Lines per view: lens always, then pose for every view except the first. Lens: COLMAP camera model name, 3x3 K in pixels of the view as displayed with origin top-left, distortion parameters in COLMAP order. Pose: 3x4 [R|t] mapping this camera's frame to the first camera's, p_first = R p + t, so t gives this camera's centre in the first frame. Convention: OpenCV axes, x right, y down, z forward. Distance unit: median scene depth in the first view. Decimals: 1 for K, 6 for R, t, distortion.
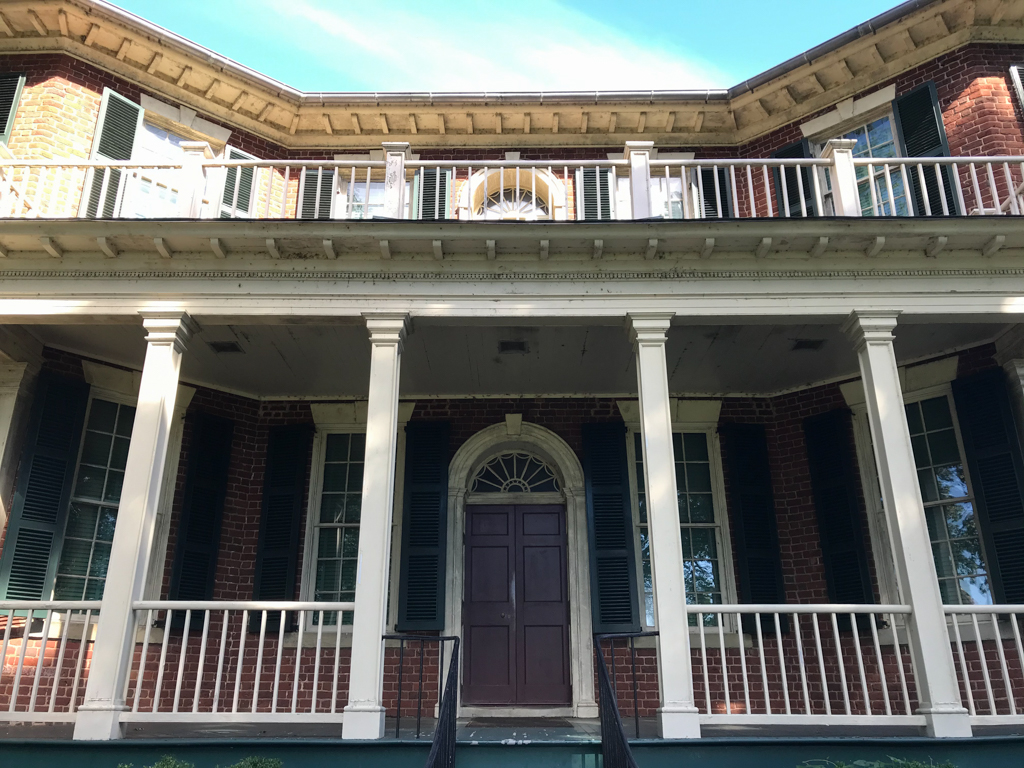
lens RADIAL K [[852.2, 0, 512.0], [0, 852.2, 384.0], [0, 0, 1]] dist [-0.004099, -0.005185]
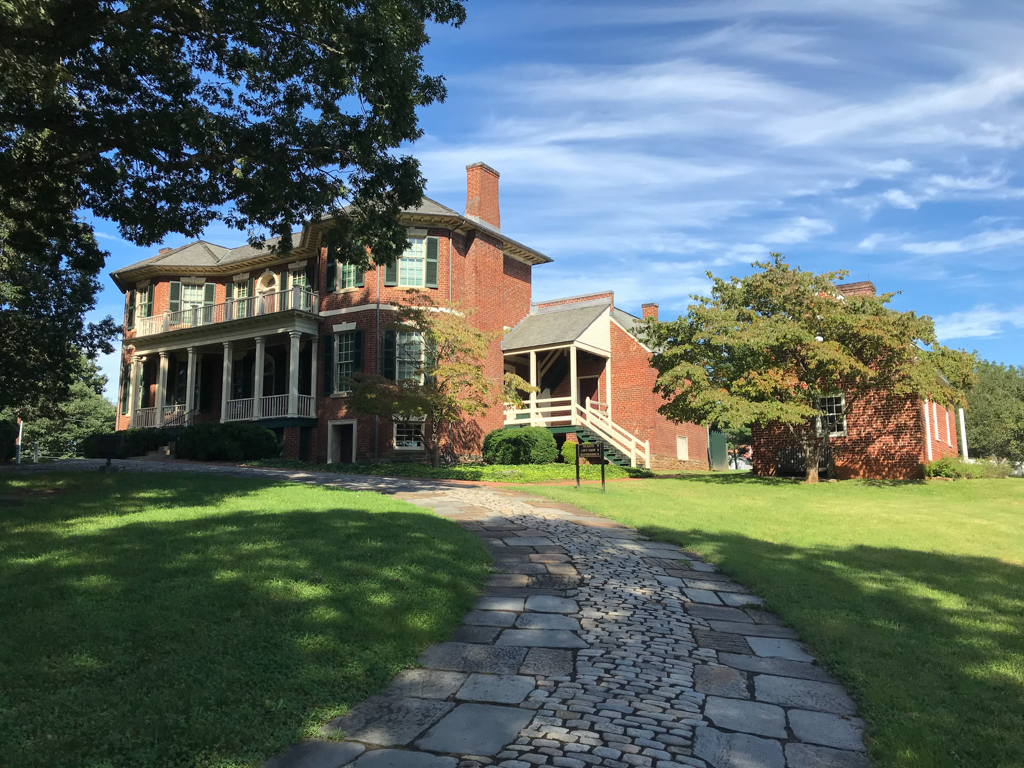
lens RADIAL K [[852.2, 0, 512.0], [0, 852.2, 384.0], [0, 0, 1]] dist [-0.004099, -0.005185]
pose [[0.837643, -0.072652, -0.541365, 3.034992], [0.204815, 0.960577, 0.187994, -0.312983], [0.506365, -0.268351, 0.819501, -1.612949]]
